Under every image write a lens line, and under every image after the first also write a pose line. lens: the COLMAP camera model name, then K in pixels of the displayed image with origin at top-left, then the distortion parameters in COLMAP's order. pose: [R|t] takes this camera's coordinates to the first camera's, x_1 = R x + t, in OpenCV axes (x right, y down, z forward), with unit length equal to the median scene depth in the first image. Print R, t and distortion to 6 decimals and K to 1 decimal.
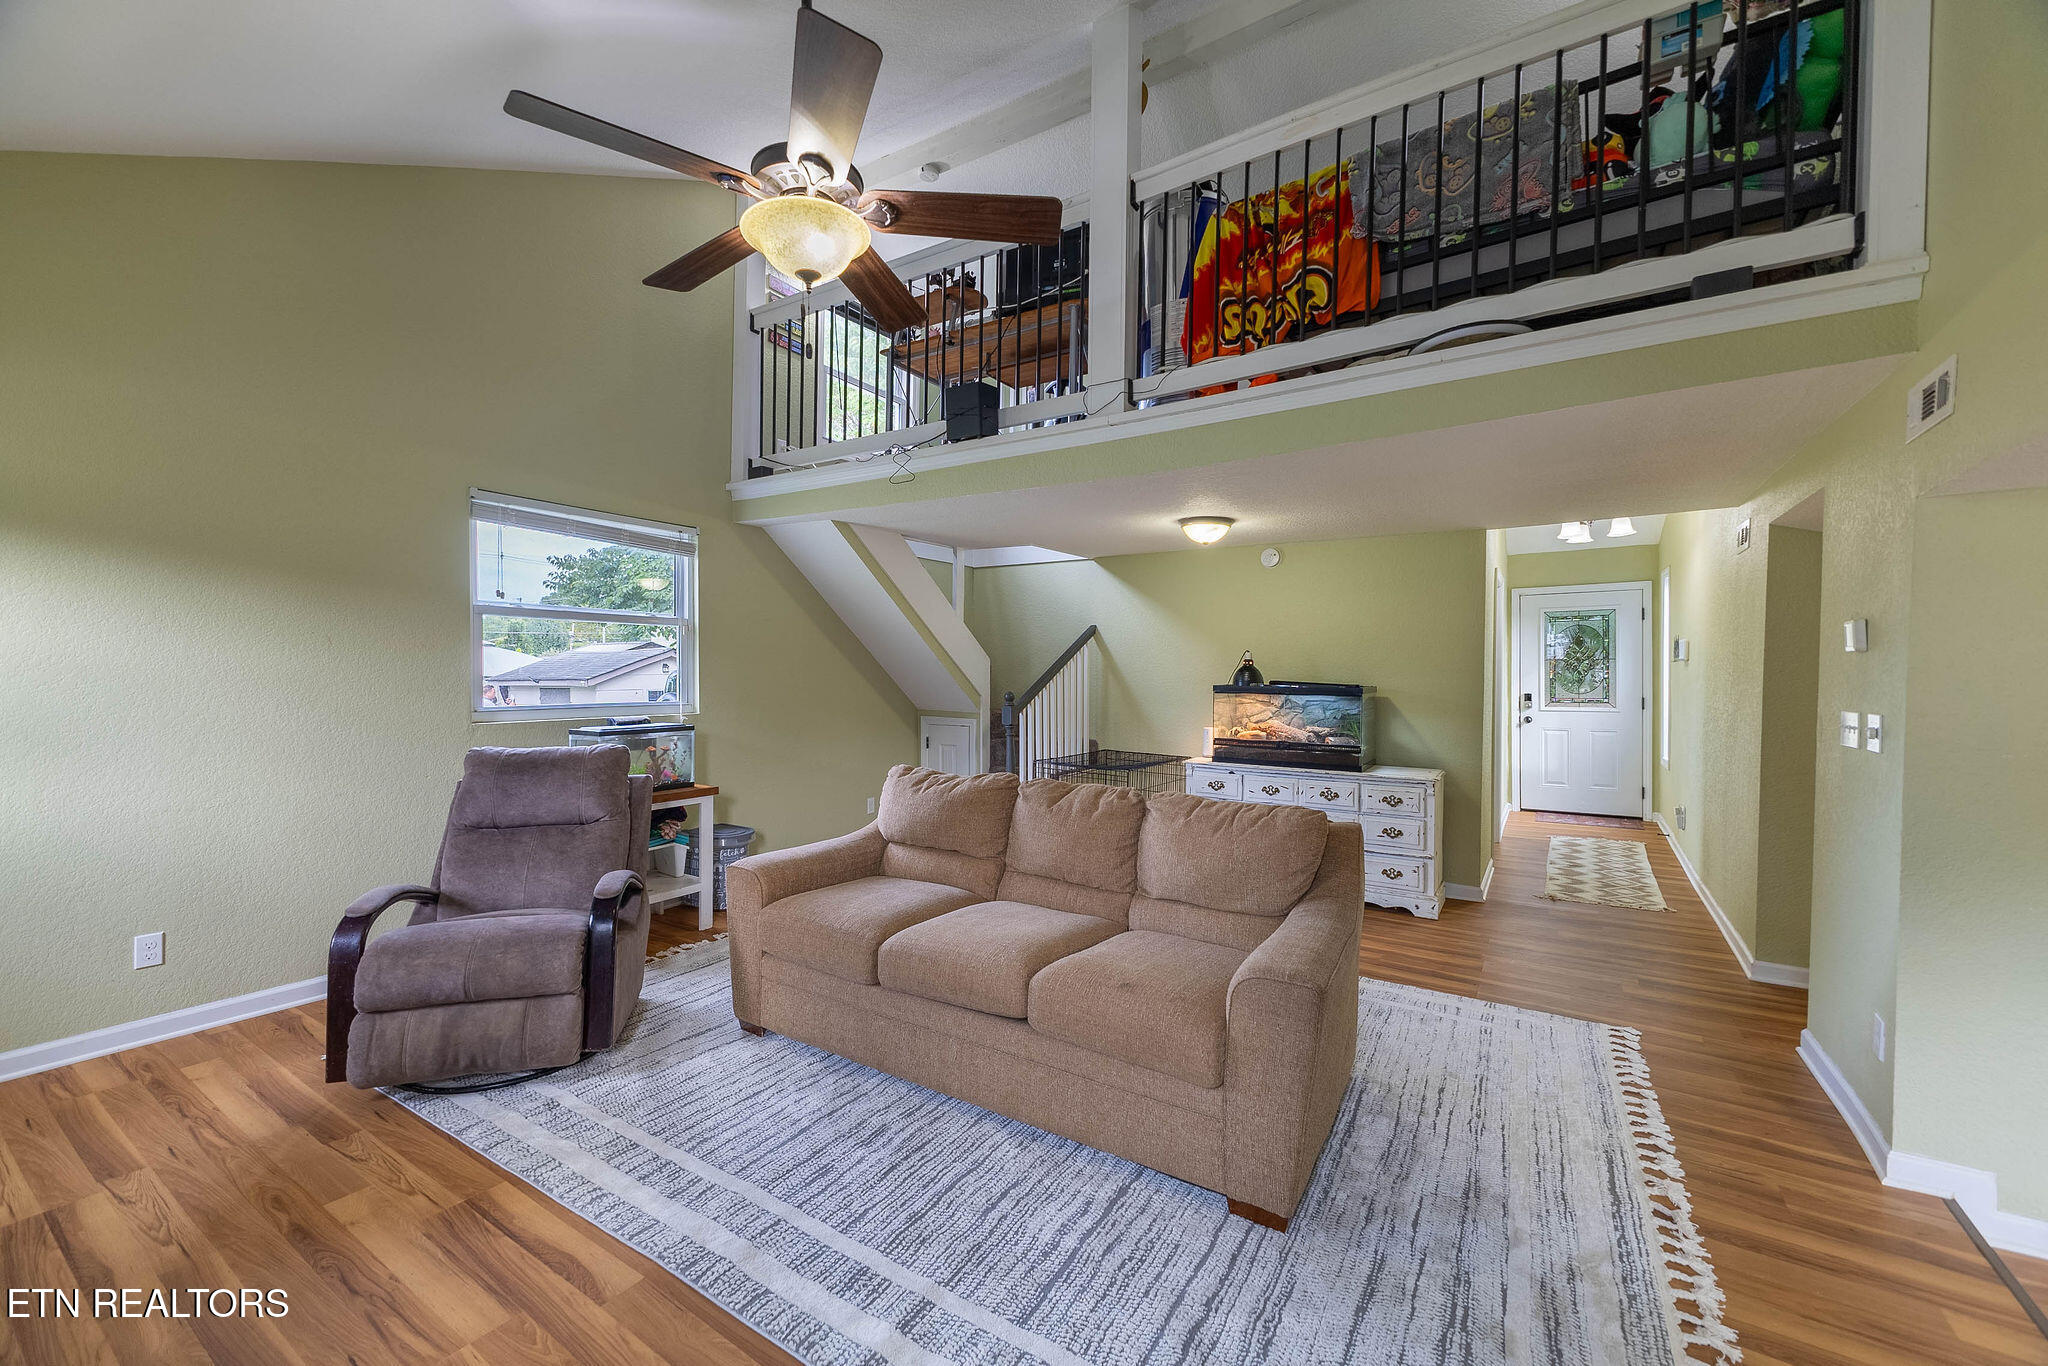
lens RADIAL K [[811.6, 0, 1015.0], [0, 811.6, 678.4], [0, 0, 1]] dist [0.014245, -0.000502]
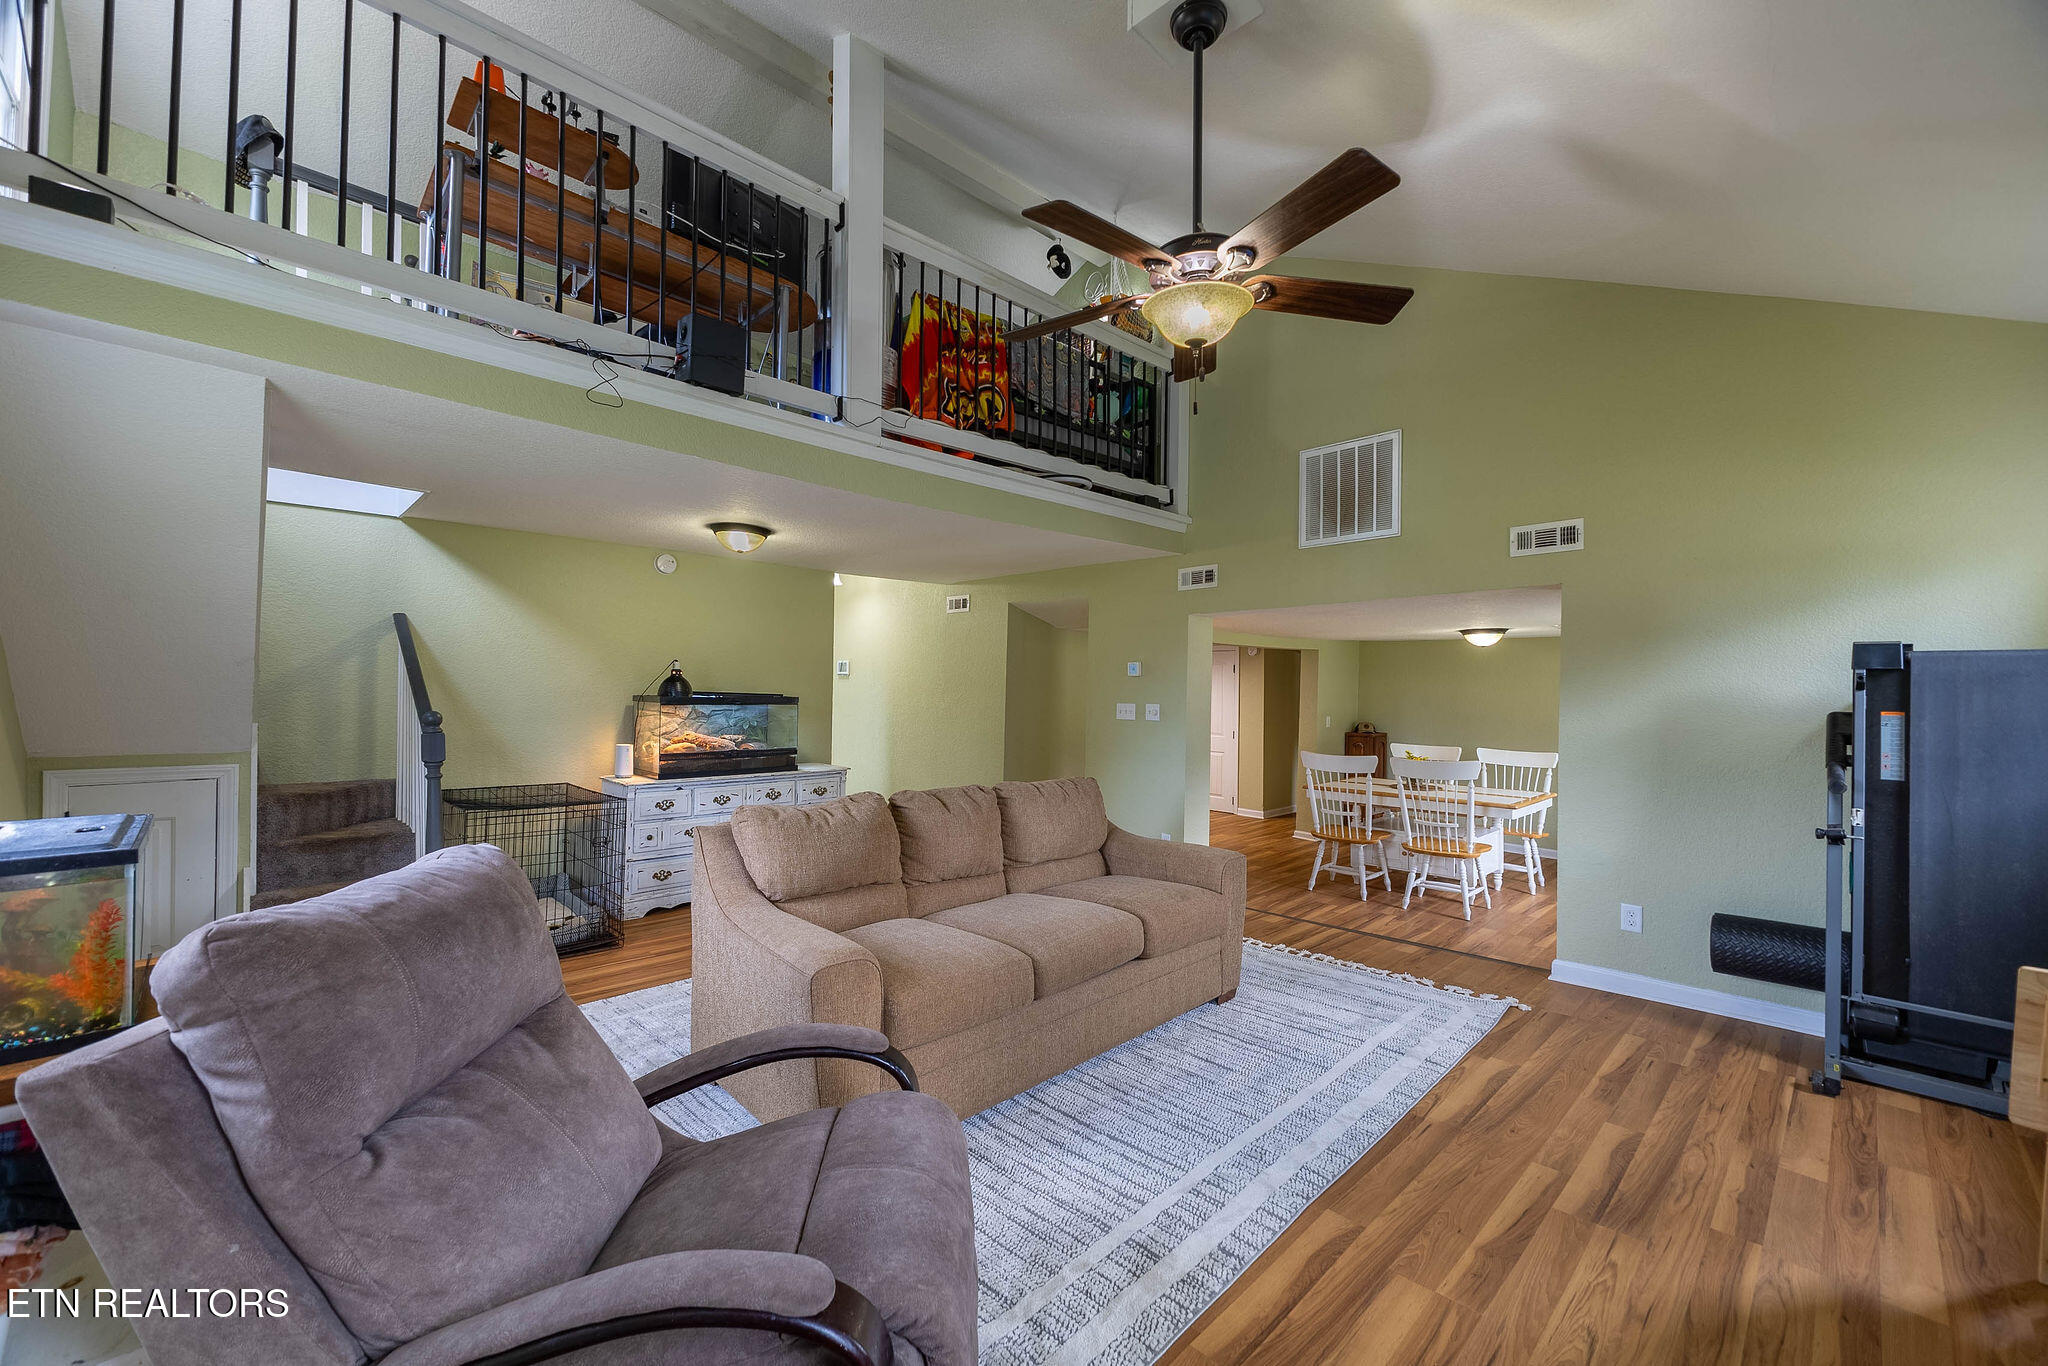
lens RADIAL K [[811.6, 0, 1032.4], [0, 811.6, 678.3], [0, 0, 1]] dist [0.014245, -0.000502]
pose [[0.207361, 0.009284, 0.978220, -0.925634], [0.001342, 0.999951, -0.009774, -0.004591], [-0.978264, 0.003340, 0.207338, 0.644386]]
